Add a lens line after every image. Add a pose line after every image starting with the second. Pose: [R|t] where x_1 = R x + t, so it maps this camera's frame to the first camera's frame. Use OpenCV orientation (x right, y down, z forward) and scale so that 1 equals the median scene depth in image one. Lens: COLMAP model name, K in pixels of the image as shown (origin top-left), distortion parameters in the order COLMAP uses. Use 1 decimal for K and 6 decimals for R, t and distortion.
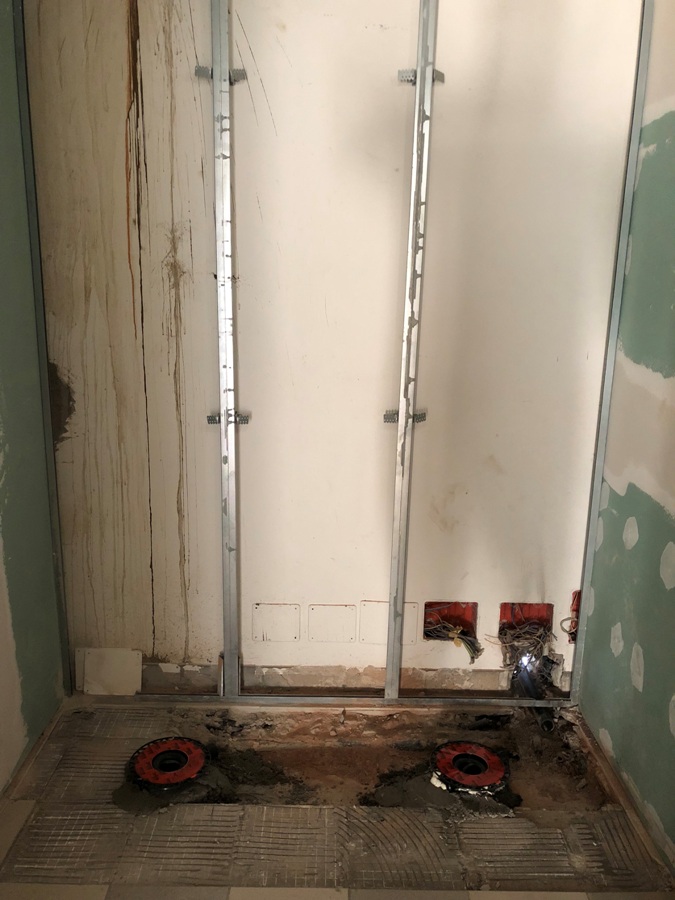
lens RADIAL K [[732.4, 0, 332.0], [0, 732.4, 453.5], [0, 0, 1]] dist [0.019869, -0.008677]
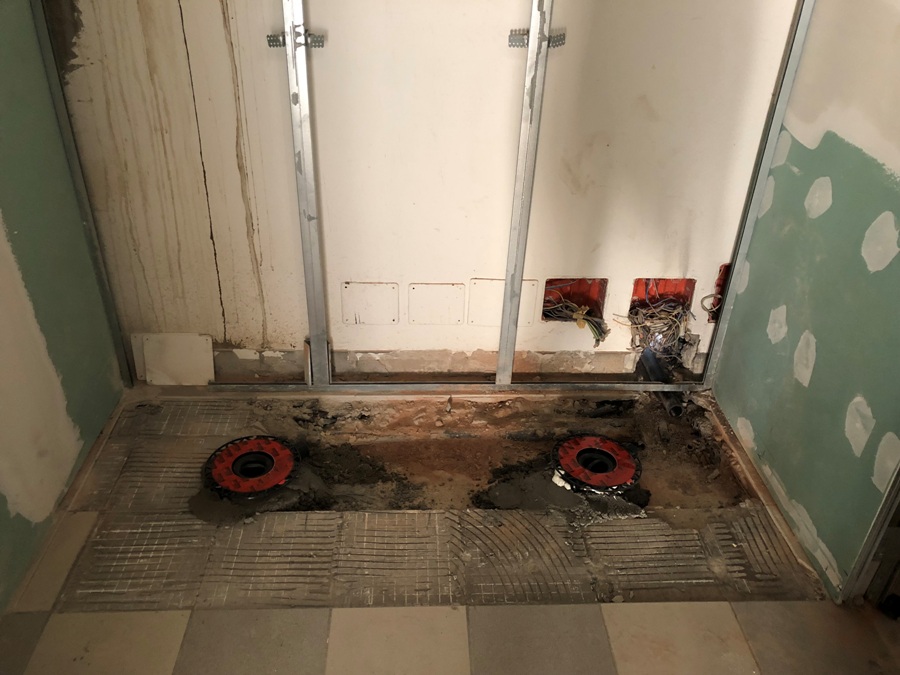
lens RADIAL K [[732.4, 0, 459.2], [0, 732.4, 336.8], [0, 0, 1]] dist [0.019869, -0.008677]
pose [[0.998205, -0.013064, 0.058440, -0.025826], [-0.005577, 0.951391, 0.307936, 0.007967], [-0.059622, -0.307710, 0.949610, 0.202146]]
